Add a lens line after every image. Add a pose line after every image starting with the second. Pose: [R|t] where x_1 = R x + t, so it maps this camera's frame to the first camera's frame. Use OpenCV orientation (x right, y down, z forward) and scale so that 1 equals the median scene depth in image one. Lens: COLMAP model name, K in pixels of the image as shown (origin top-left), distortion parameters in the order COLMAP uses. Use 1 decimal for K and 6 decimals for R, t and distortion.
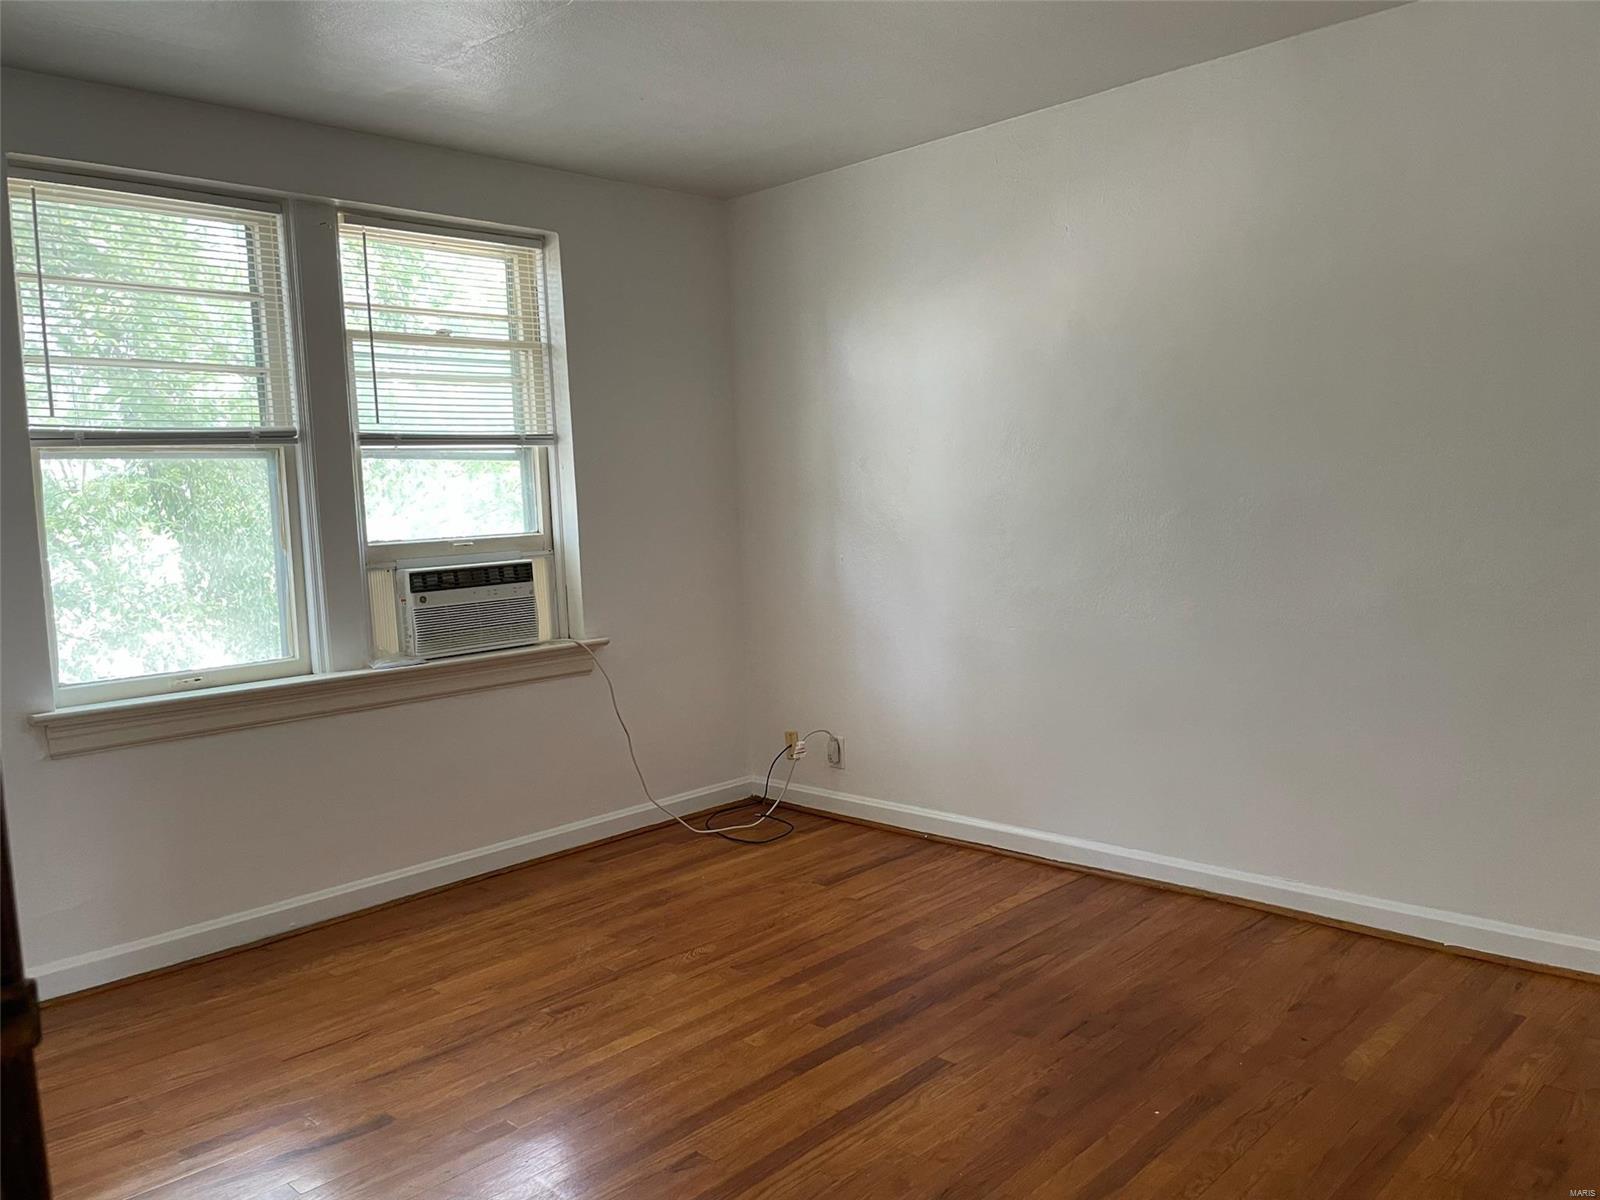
lens RADIAL K [[1215.0, 0, 794.3], [0, 1215.0, 597.7], [0, 0, 1]] dist [0.051363, -0.073825]
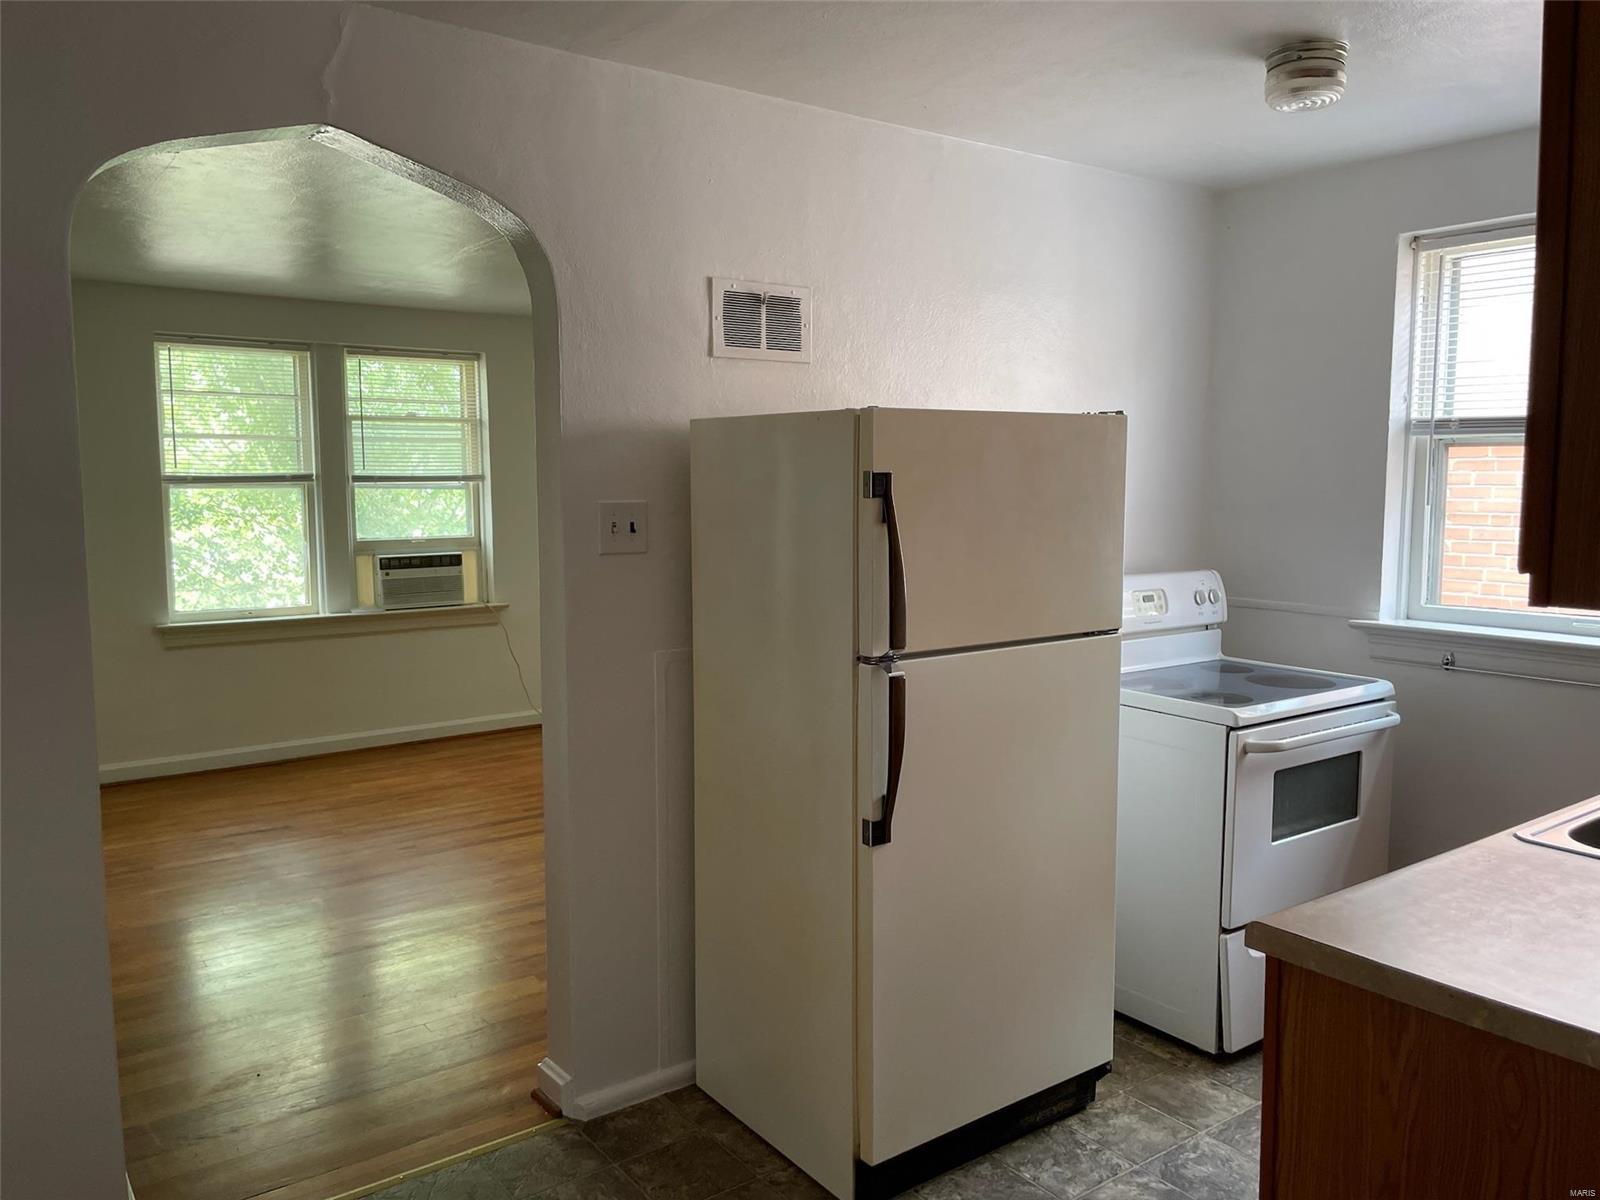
lens RADIAL K [[1215.0, 0, 811.9], [0, 1215.0, 591.2], [0, 0, 1]] dist [0.051363, -0.073825]
pose [[0.983323, 0.044014, -0.176463, 0.566673], [-0.043503, 0.999030, 0.006766, -0.011639], [0.176589, 0.001024, 0.984284, -0.553974]]
